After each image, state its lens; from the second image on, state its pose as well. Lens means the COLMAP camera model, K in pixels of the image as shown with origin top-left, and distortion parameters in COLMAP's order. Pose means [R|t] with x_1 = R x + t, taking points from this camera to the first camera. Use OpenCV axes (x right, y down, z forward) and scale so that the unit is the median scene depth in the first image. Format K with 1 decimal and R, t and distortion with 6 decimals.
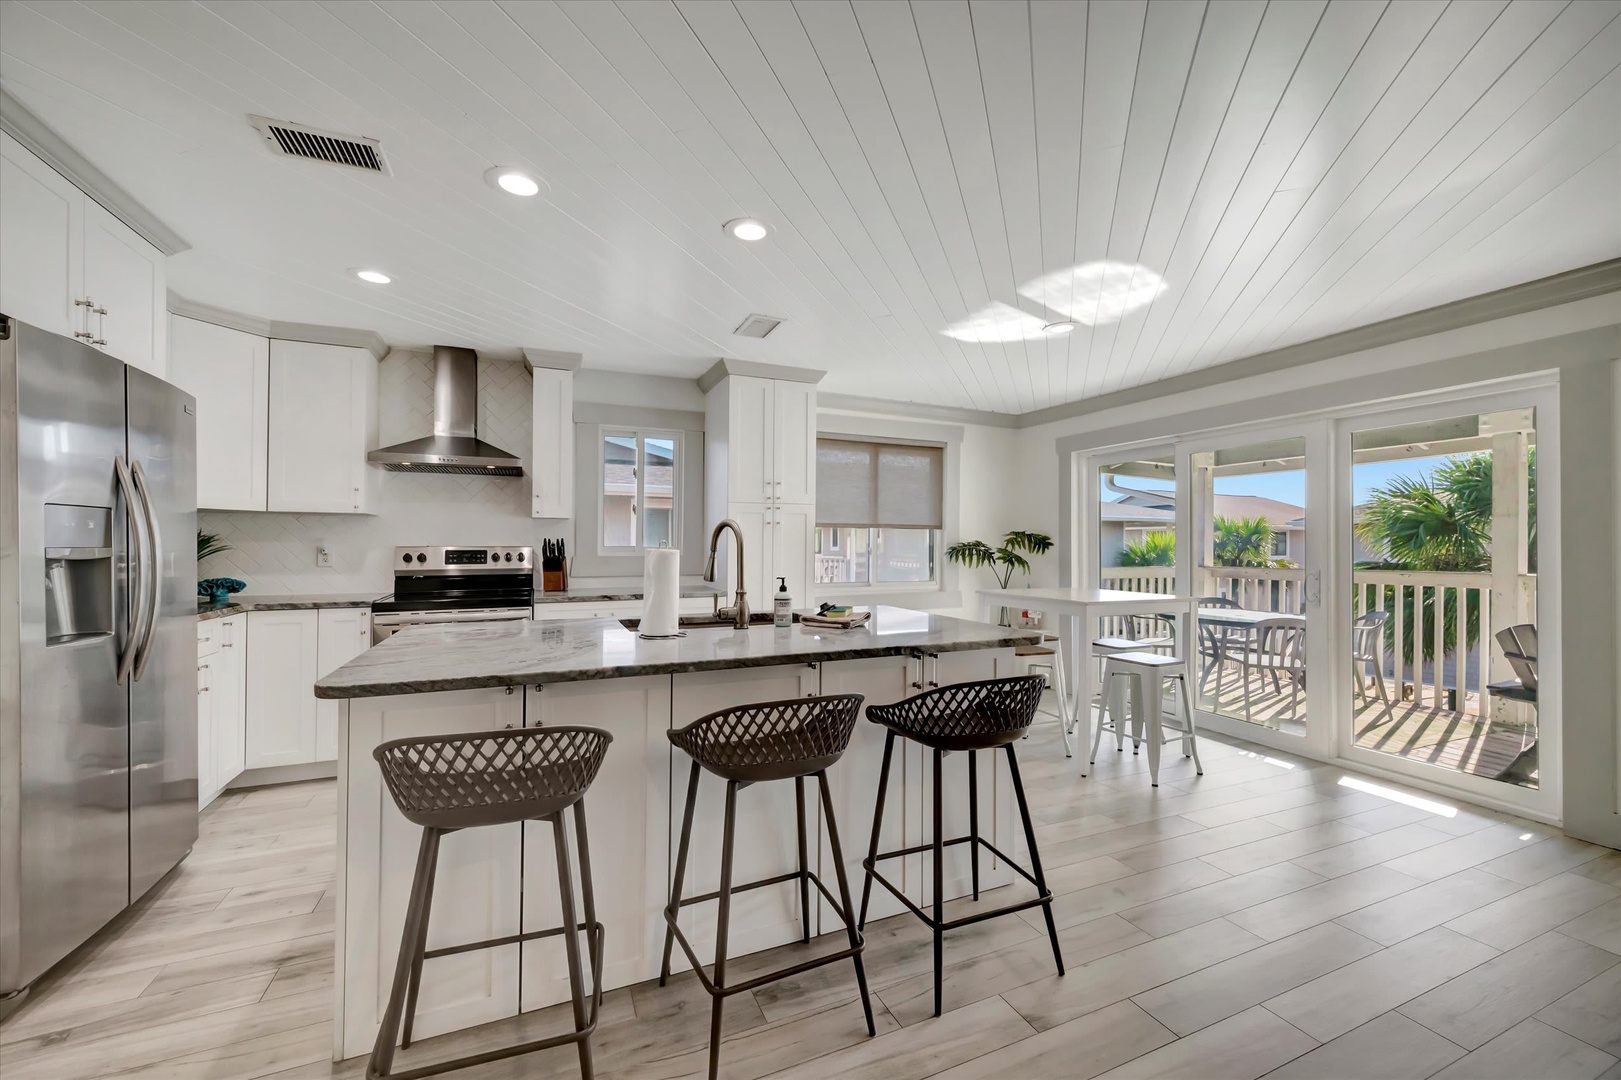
lens RADIAL K [[633.8, 0, 799.3], [0, 633.8, 554.2], [0, 0, 1]] dist [-0.012402, 0.000099]
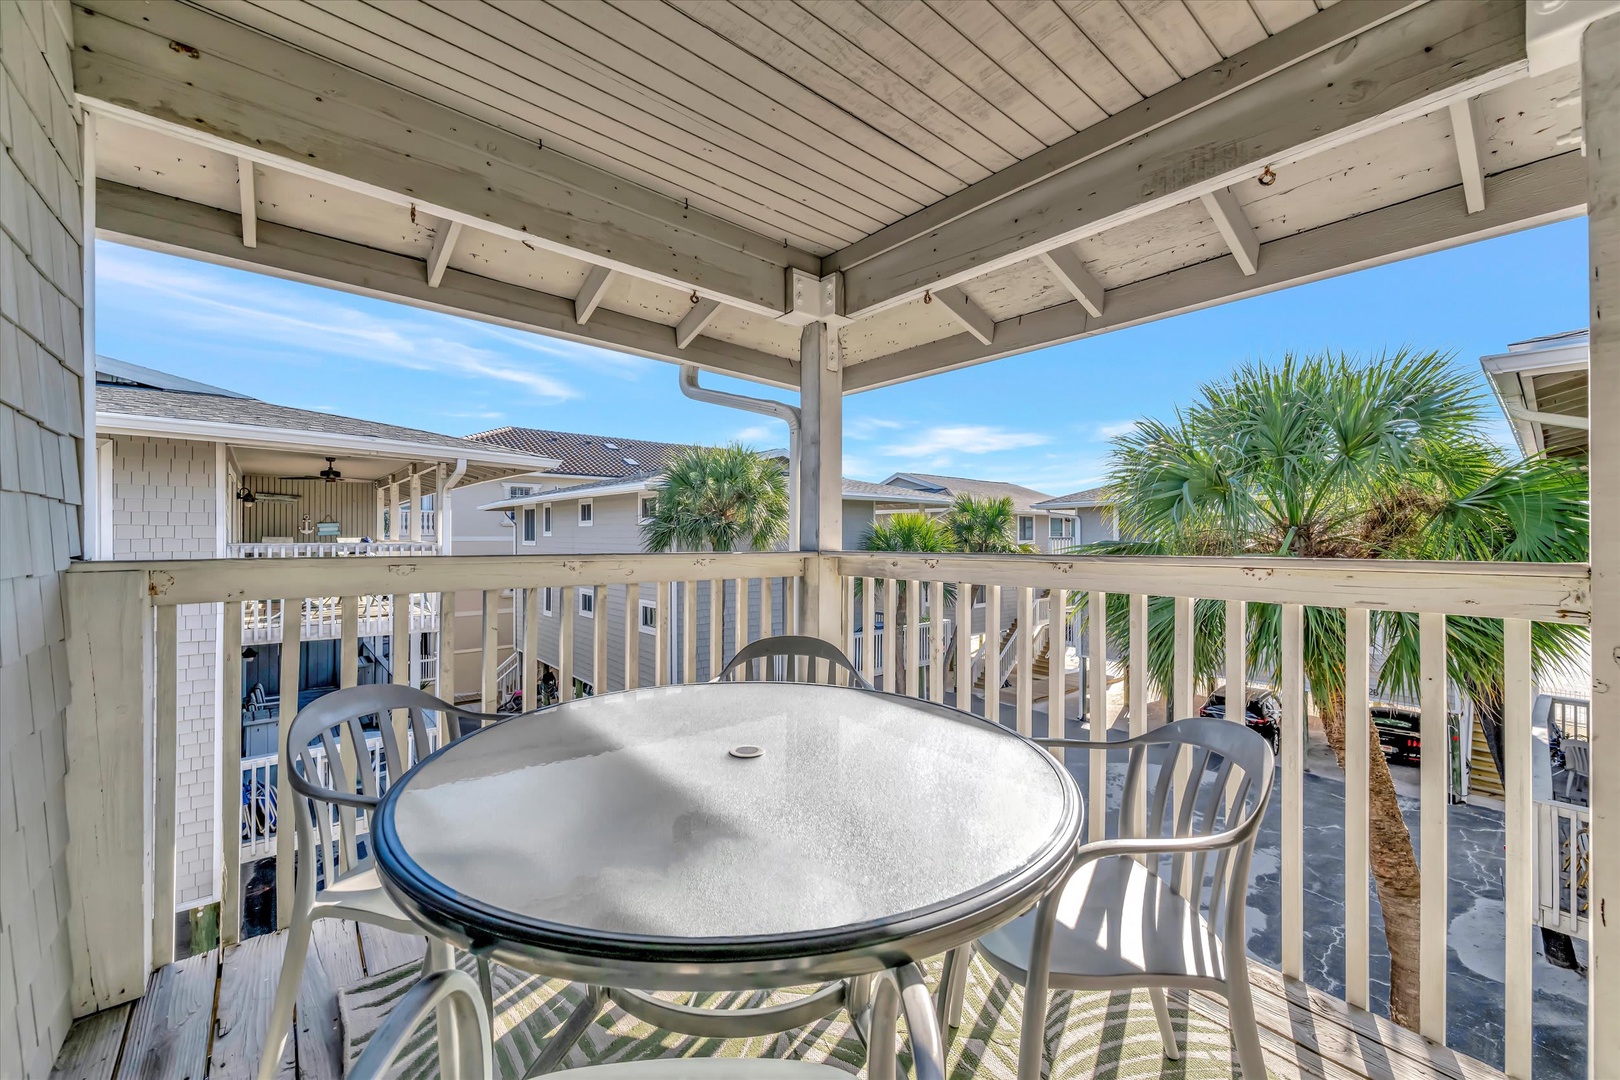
lens RADIAL K [[633.4, 0, 812.0], [0, 633.4, 534.3], [0, 0, 1]] dist [-0.012402, 0.000099]
pose [[0.950287, -0.002238, 0.311367, 0.175619], [0.006566, 0.999896, -0.012851, 0.004737], [-0.311305, 0.014257, 0.950203, 0.207079]]
